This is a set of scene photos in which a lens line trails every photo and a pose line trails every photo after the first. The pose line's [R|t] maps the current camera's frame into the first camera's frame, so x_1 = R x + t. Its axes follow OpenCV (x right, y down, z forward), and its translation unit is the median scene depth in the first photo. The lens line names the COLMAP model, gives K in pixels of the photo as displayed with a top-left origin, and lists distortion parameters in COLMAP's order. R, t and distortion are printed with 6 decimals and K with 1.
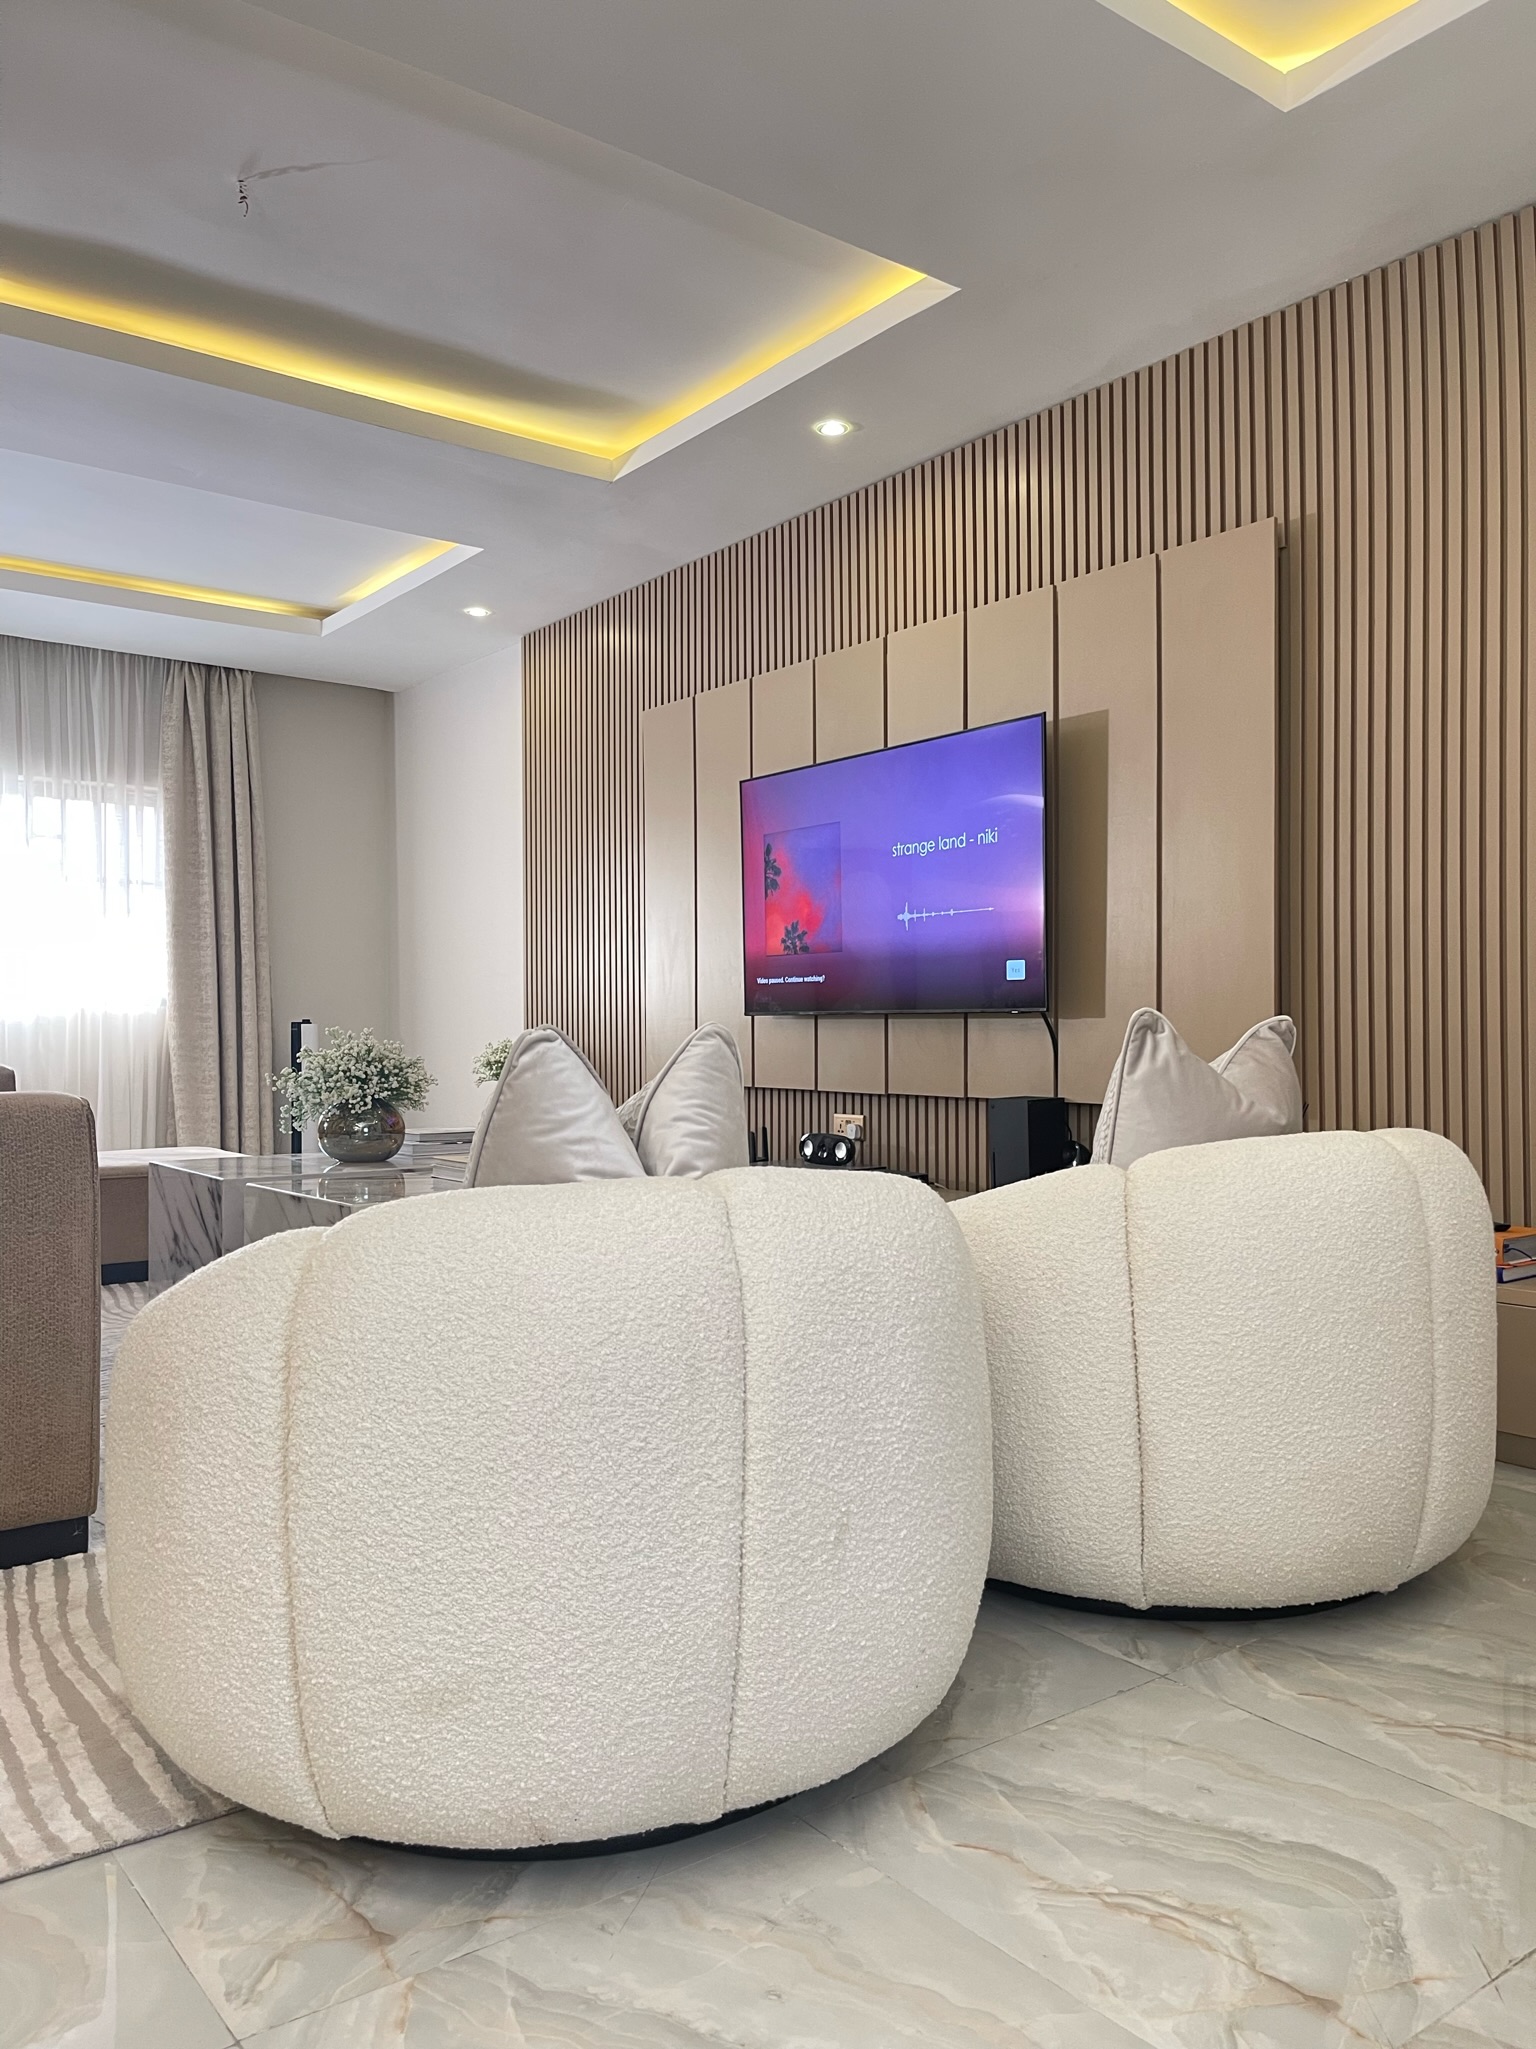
lens RADIAL K [[1563.3, 0, 768.0], [0, 1563.3, 1024.5], [0, 0, 1]] dist [0.058664, -0.080532]
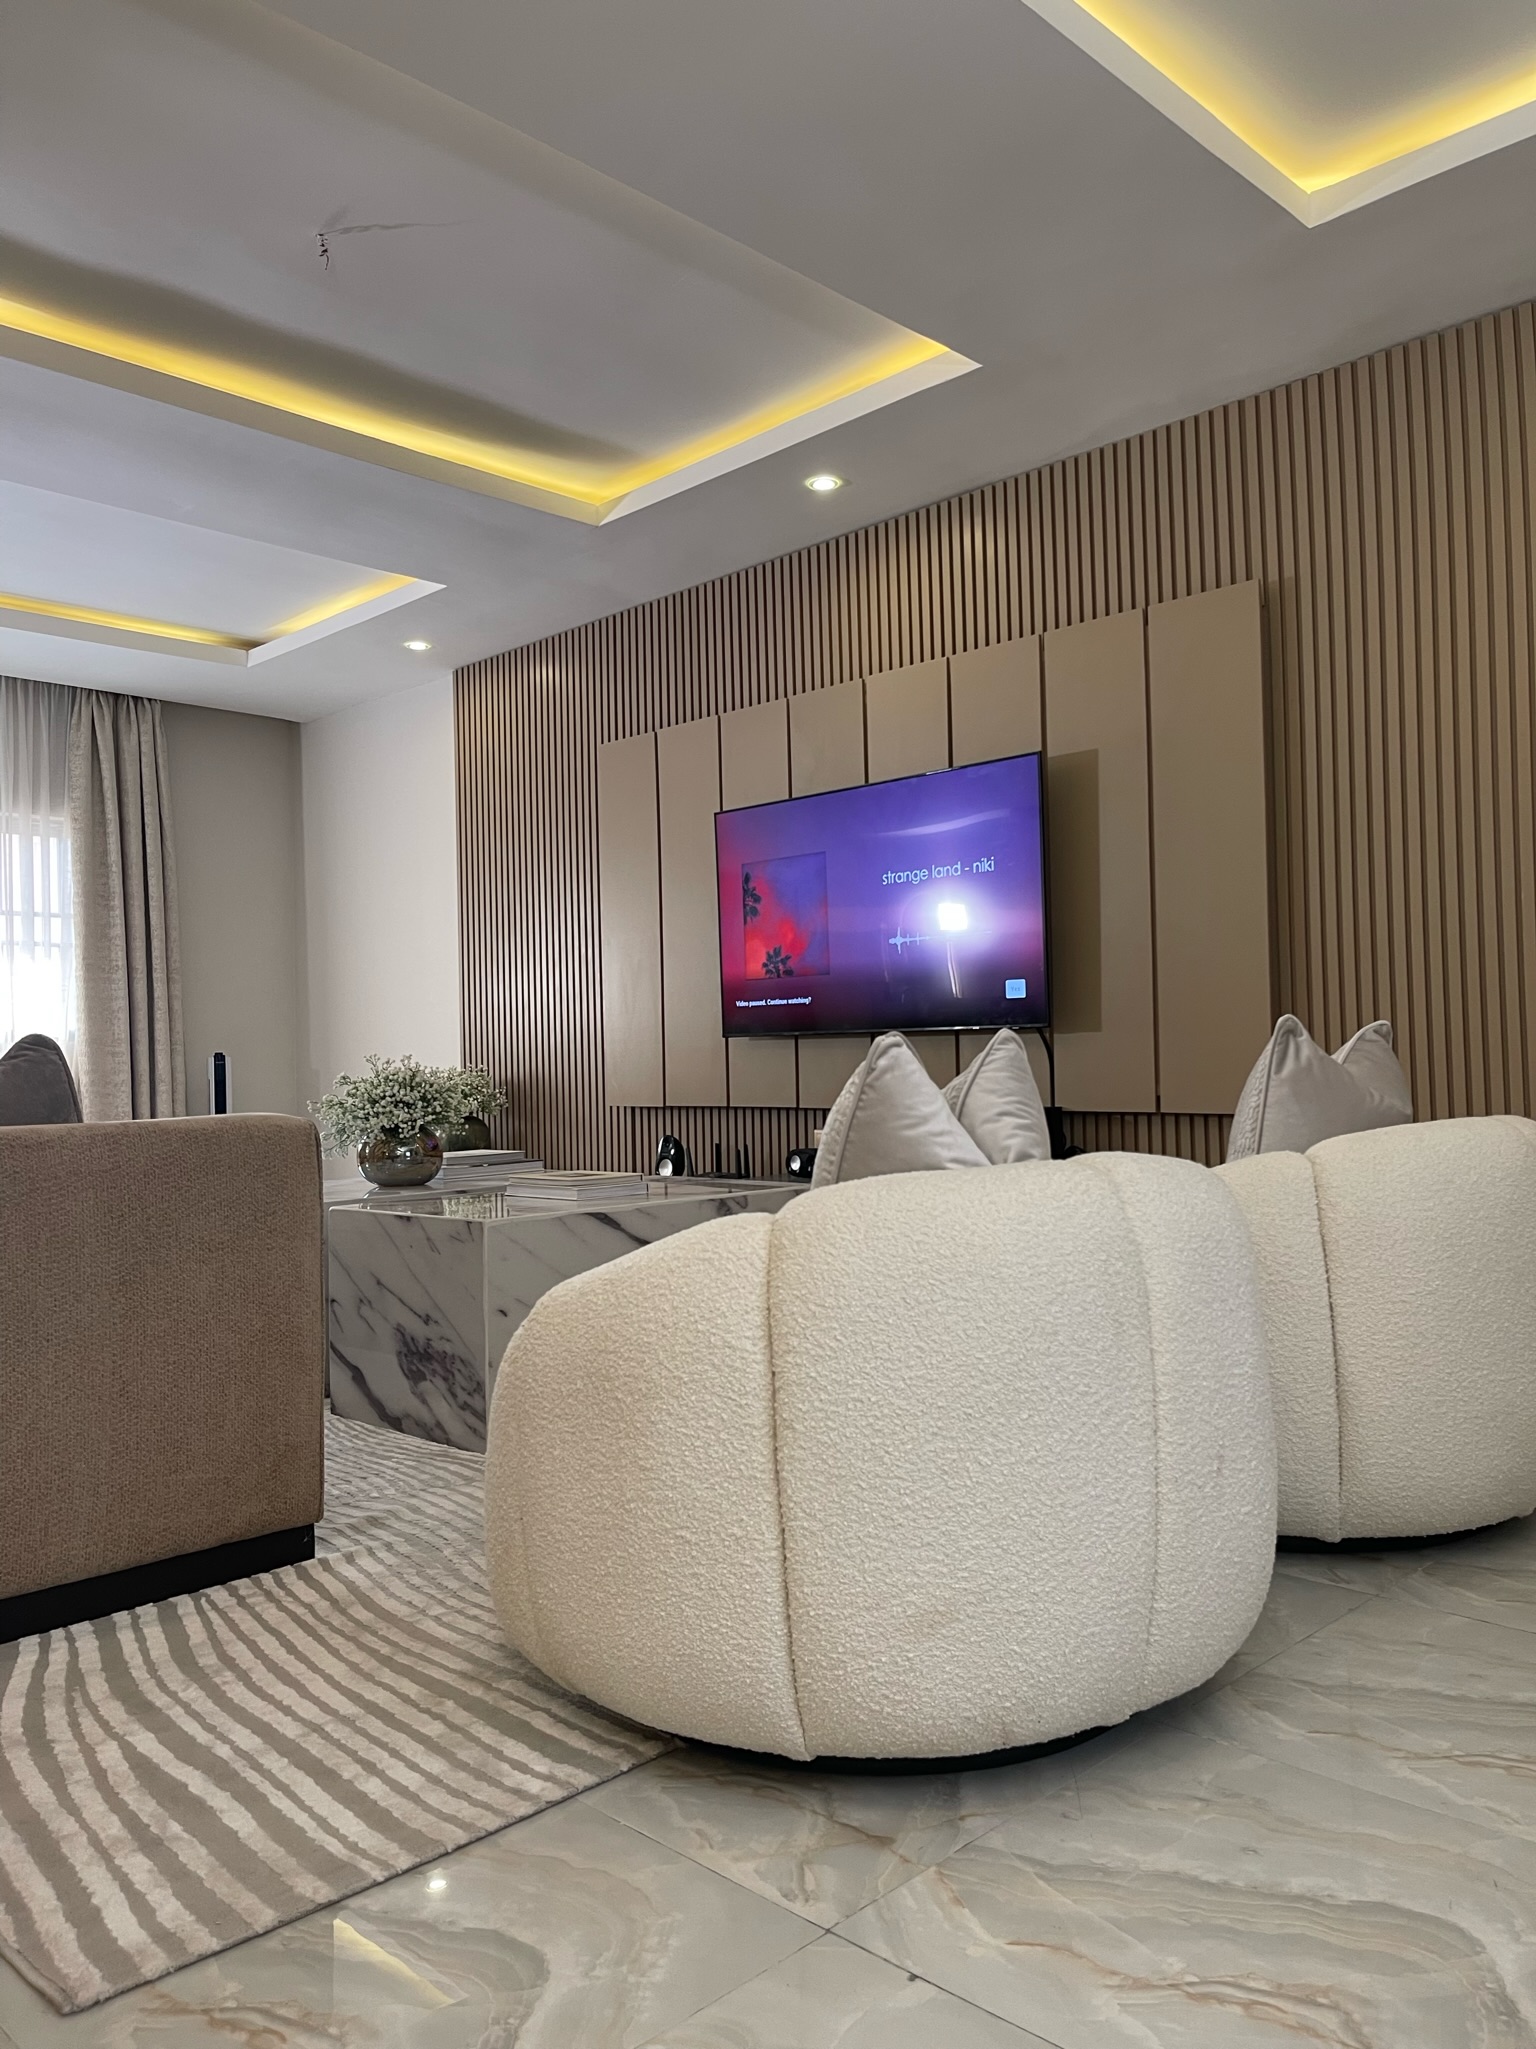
lens RADIAL K [[1561.8, 0, 769.4], [0, 1561.8, 1011.9], [0, 0, 1]] dist [0.046839, -0.058324]
pose [[0.990477, -0.015181, 0.136842, -0.164227], [0.018843, 0.999497, -0.025505, 0.005532], [-0.136386, 0.027841, 0.990264, -0.040996]]
